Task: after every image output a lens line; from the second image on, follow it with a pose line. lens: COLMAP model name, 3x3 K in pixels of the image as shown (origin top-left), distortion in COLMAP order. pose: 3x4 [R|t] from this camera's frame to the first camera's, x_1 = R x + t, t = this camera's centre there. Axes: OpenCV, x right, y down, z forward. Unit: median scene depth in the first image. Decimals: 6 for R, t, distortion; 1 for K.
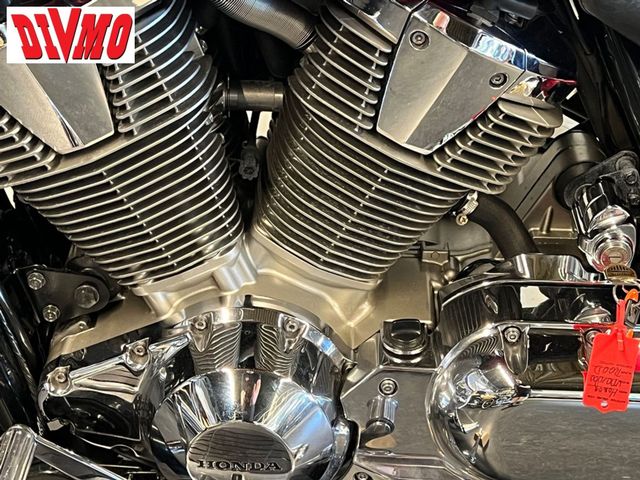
lens RADIAL K [[1267.9, 0, 320.6], [0, 1267.9, 240.3], [0, 0, 1]] dist [0.197040, 0.000000]
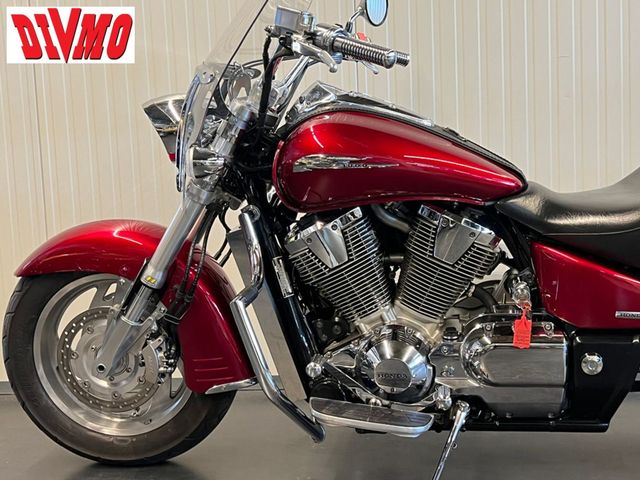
lens RADIAL K [[908.1, 0, 314.7], [0, 908.1, 240.6], [0, 0, 1]] dist [0.107384, 0.000000]
pose [[0.987459, -0.058599, -0.146595, 0.078676], [0.003845, 0.937213, -0.348736, 0.597518], [0.157827, 0.343799, 0.925685, -0.991876]]
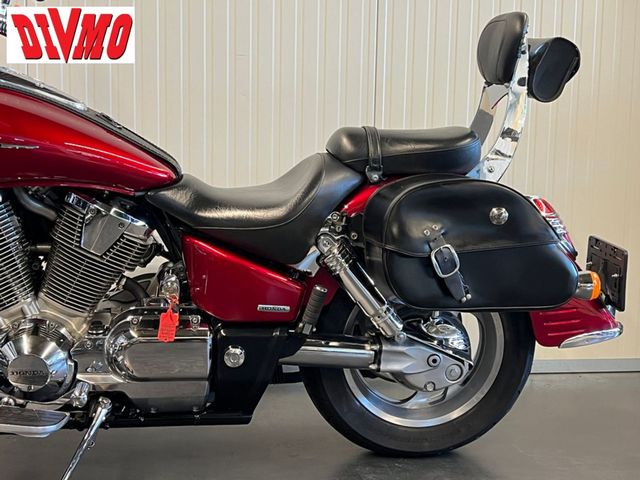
lens RADIAL K [[908.1, 0, 321.0], [0, 908.1, 242.8], [0, 0, 1]] dist [0.107384, 0.000000]
pose [[0.988231, -0.026915, 0.150580, 0.254996], [0.076253, 0.940046, -0.332413, 0.601075], [-0.132605, 0.339983, 0.931036, -0.937551]]
